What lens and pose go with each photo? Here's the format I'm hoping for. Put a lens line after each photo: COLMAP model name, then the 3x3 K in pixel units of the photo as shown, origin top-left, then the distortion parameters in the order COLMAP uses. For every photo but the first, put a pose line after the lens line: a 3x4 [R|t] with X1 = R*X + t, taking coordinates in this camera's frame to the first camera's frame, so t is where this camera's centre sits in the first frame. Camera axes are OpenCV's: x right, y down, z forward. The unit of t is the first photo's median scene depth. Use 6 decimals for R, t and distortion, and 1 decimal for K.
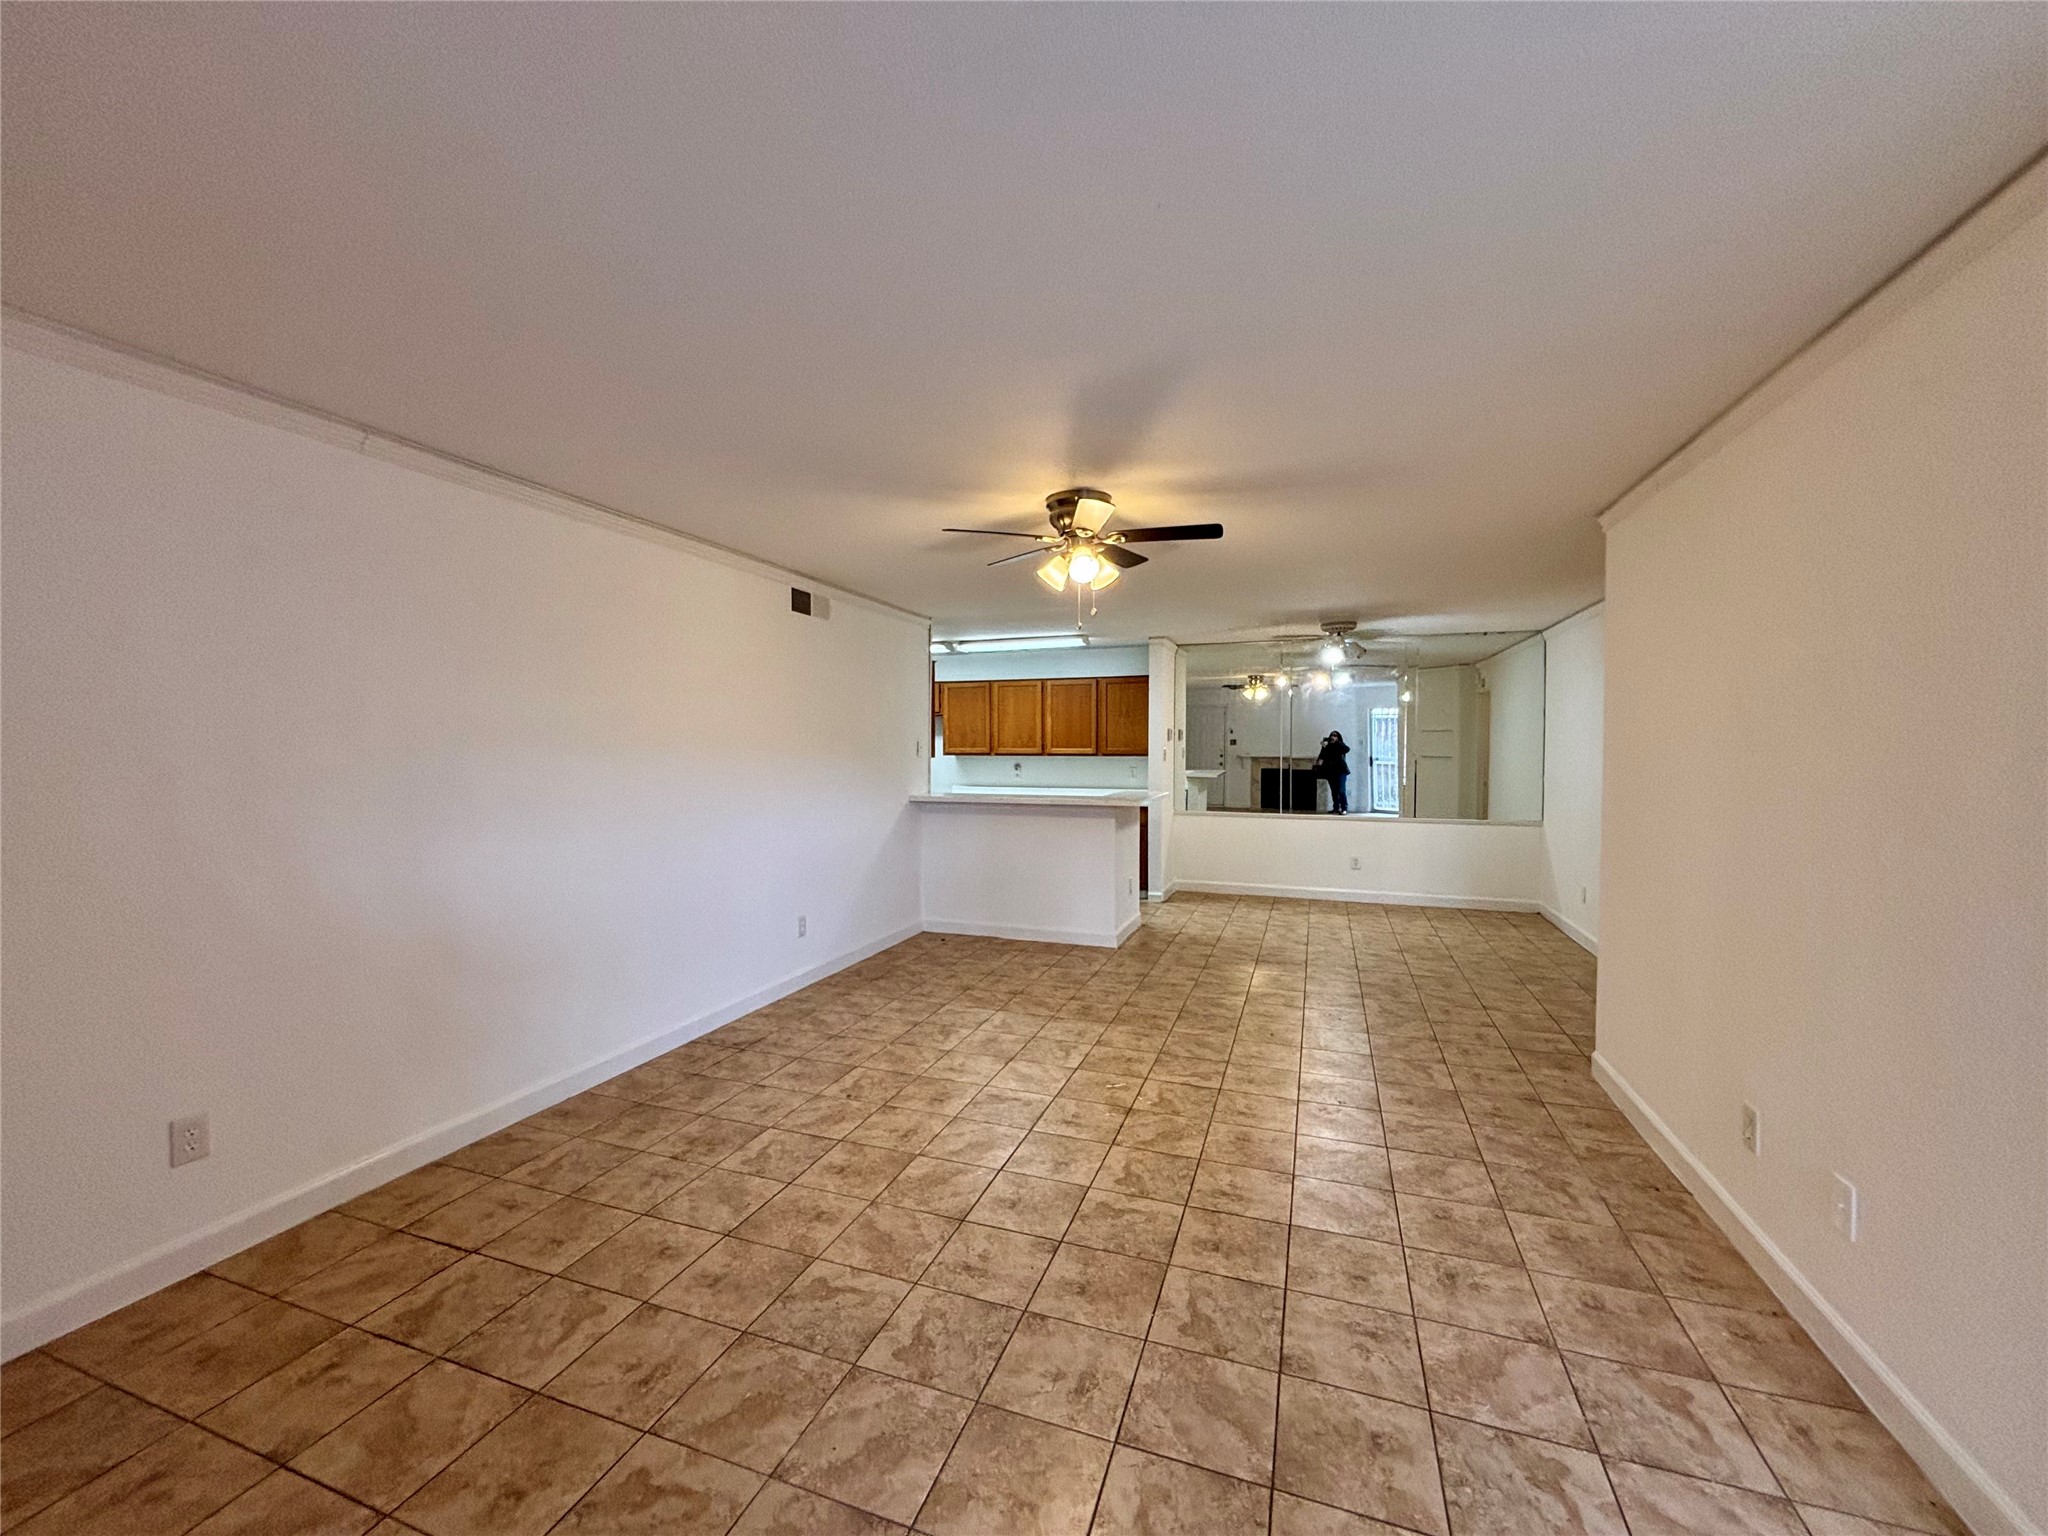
lens RADIAL K [[822.0, 0, 1030.5], [0, 822.0, 765.4], [0, 0, 1]] dist [-0.004047, 0.000993]
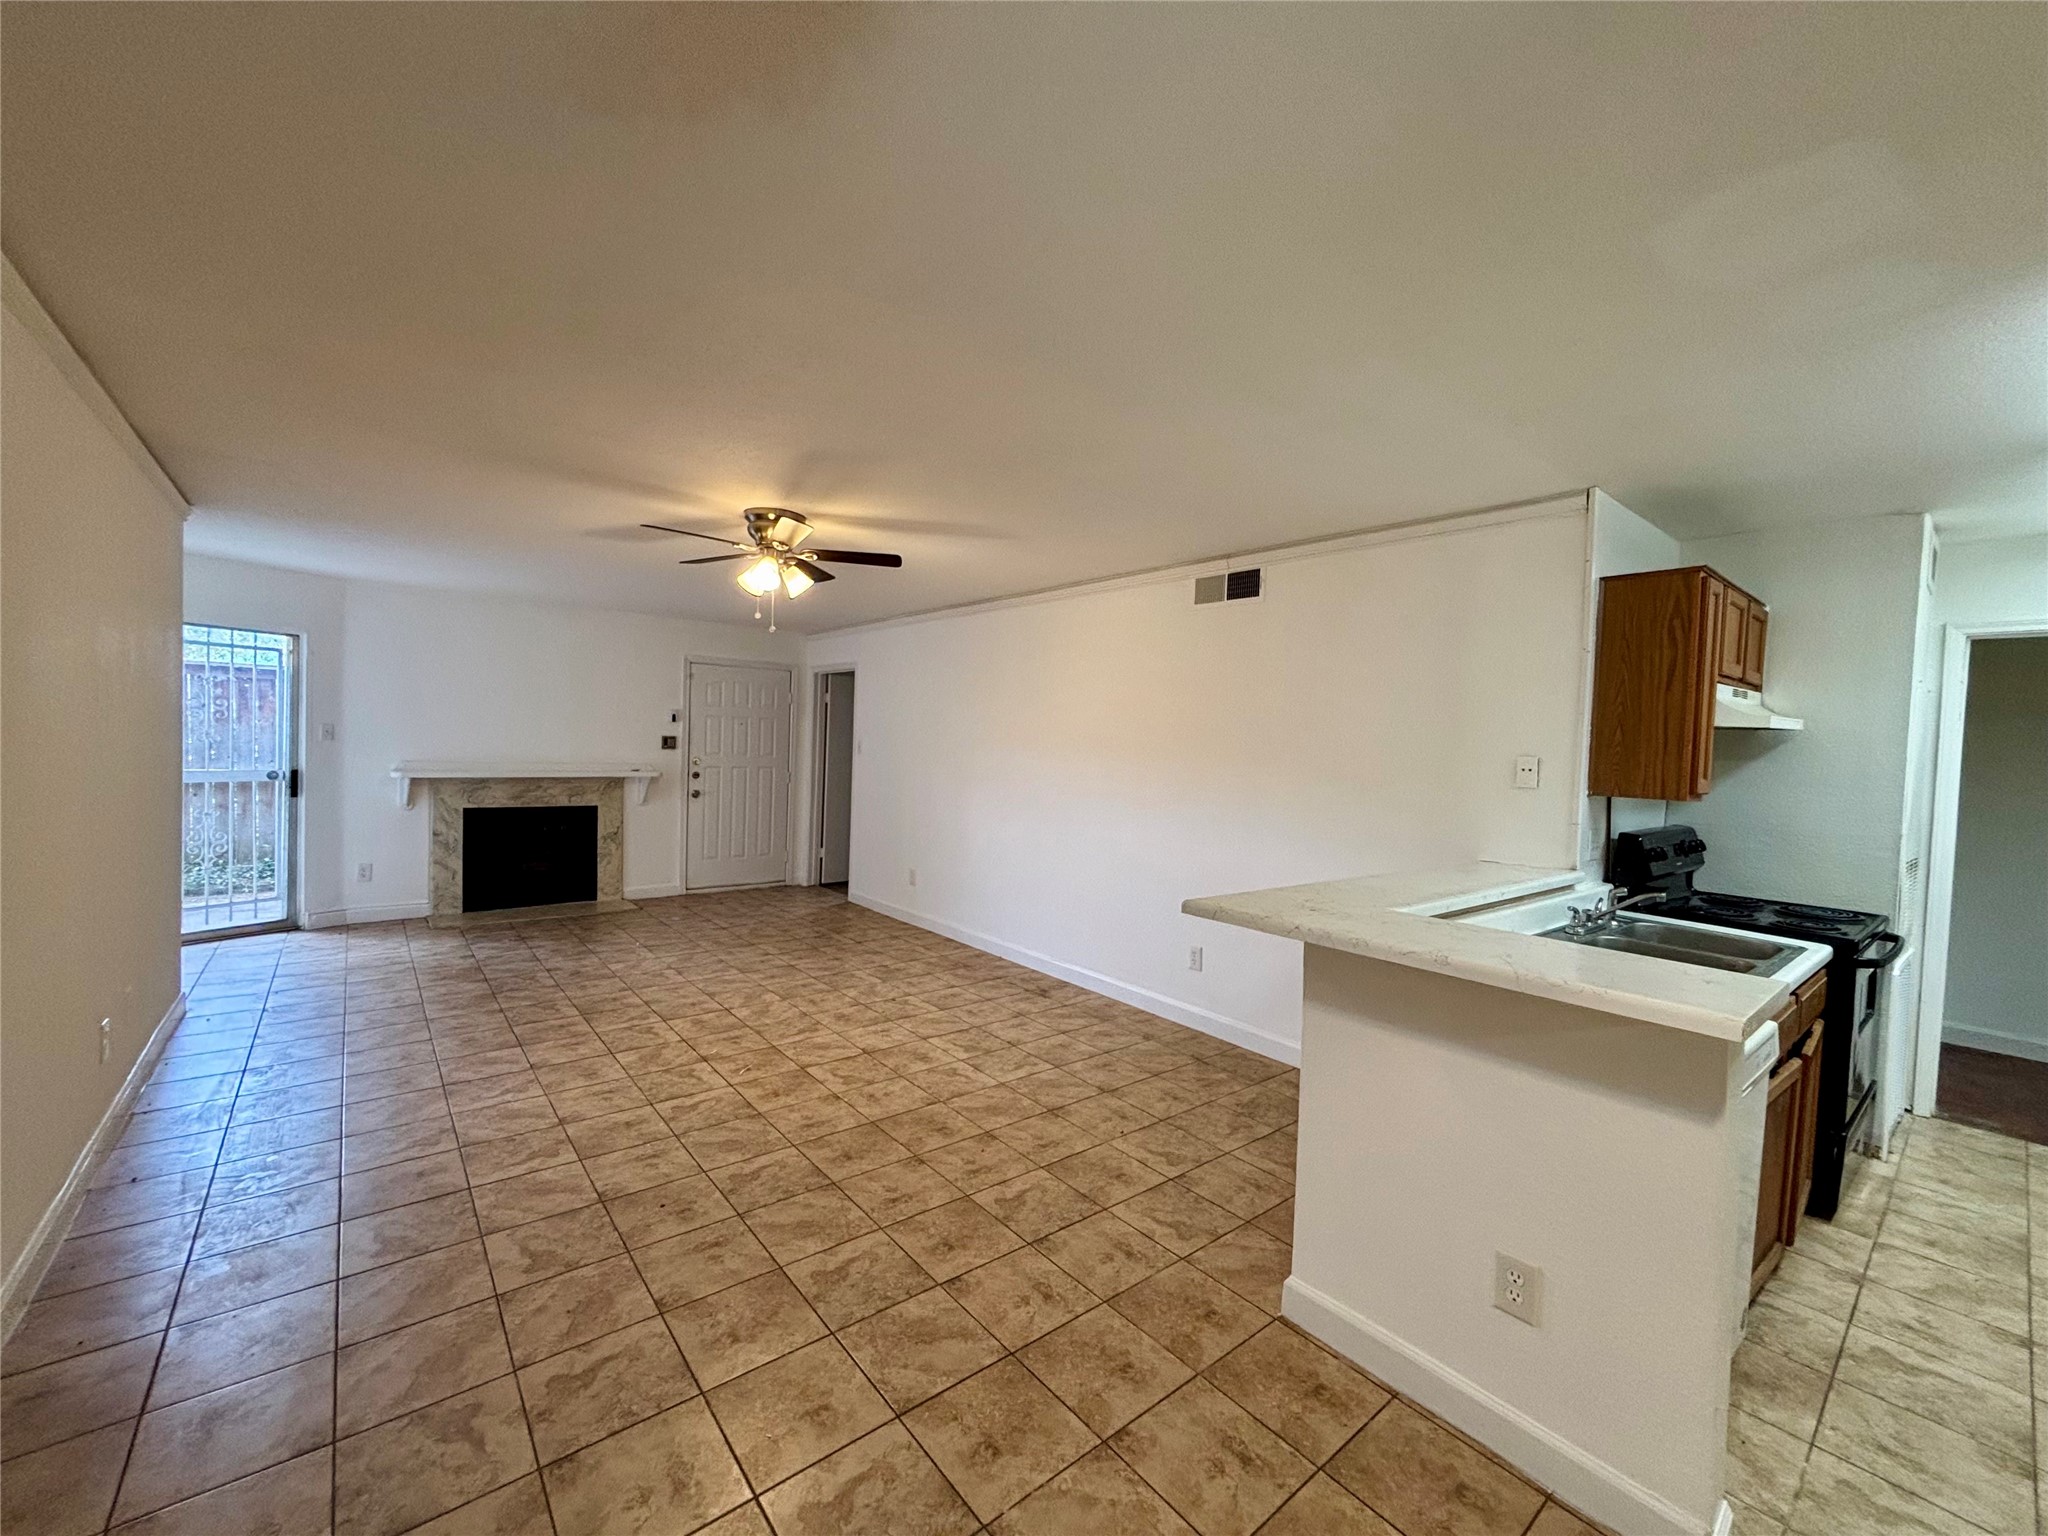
lens RADIAL K [[822.0, 0, 1022.5], [0, 822.0, 765.5], [0, 0, 1]] dist [-0.004047, 0.000993]
pose [[-0.520193, 0.003605, -0.854041, 0.873829], [-0.058000, 0.997533, 0.039539, -0.051361], [0.852077, 0.070102, -0.518701, 1.974145]]
